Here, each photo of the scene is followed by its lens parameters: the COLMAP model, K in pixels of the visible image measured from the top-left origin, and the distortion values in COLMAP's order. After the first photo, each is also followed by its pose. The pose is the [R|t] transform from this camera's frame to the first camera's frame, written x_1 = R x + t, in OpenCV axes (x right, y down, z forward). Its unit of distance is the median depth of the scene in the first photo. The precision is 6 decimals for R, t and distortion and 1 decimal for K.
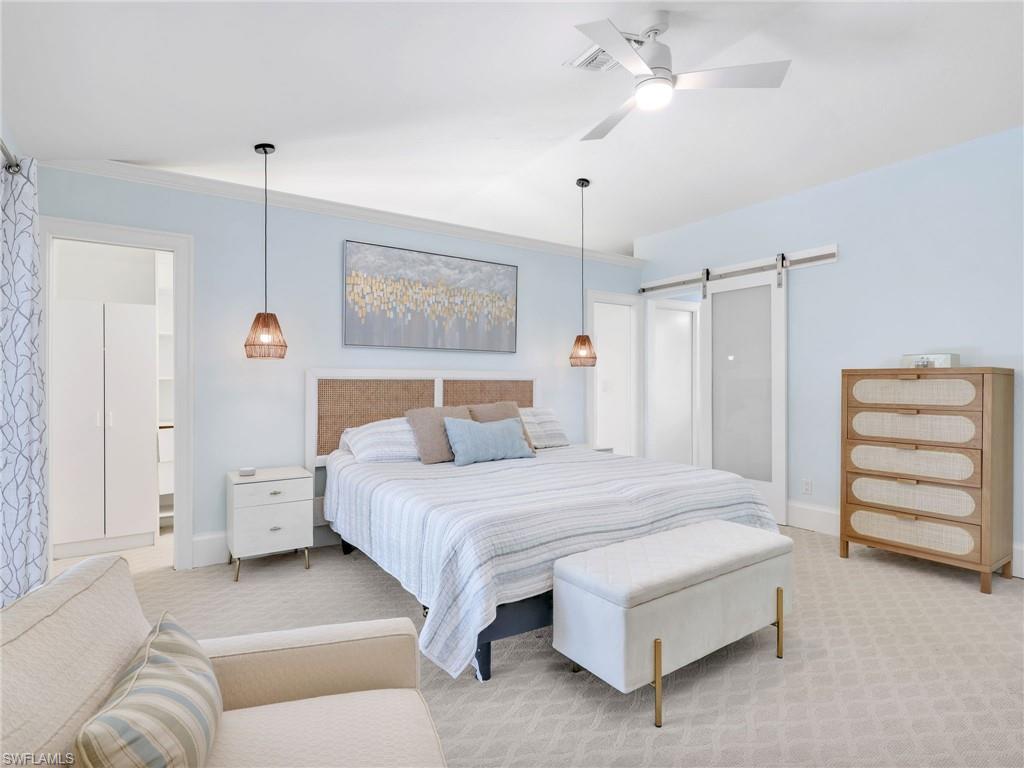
lens RADIAL K [[548.7, 0, 515.0], [0, 548.7, 385.8], [0, 0, 1]] dist [-0.007126, 0.002240]
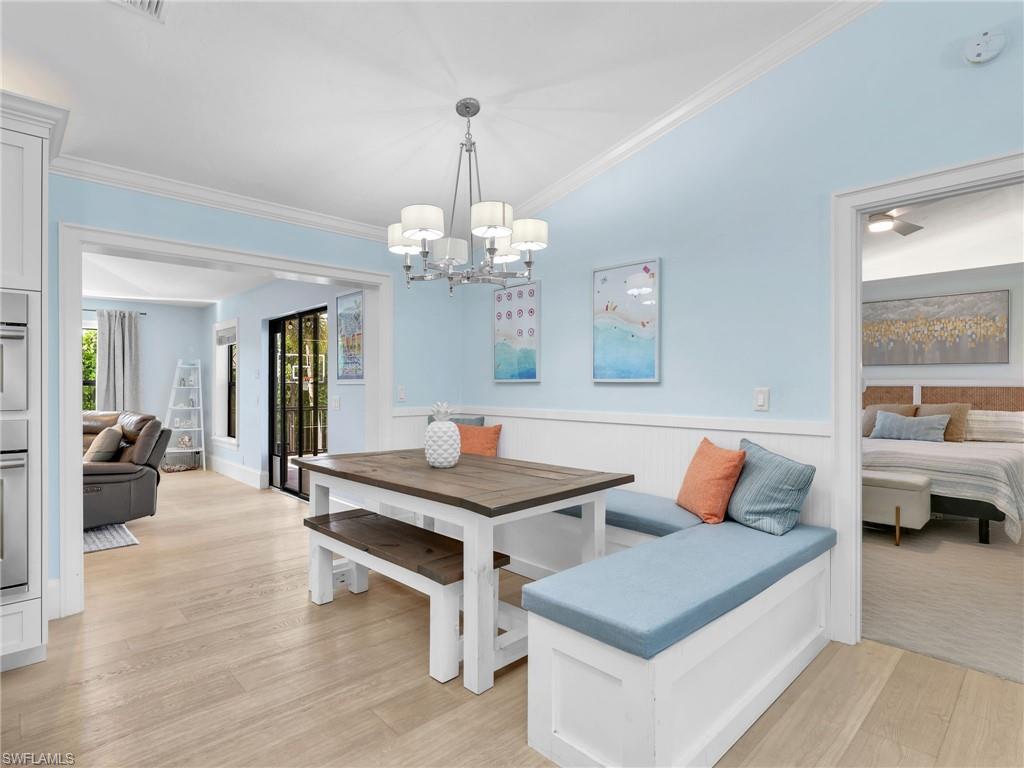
lens RADIAL K [[548.7, 0, 503.8], [0, 548.7, 383.8], [0, 0, 1]] dist [-0.007126, 0.002240]
pose [[0.157266, -0.002777, -0.987552, 1.055598], [-0.003870, 0.999987, -0.003429, -0.008638], [0.987549, 0.004361, 0.157253, -0.268120]]
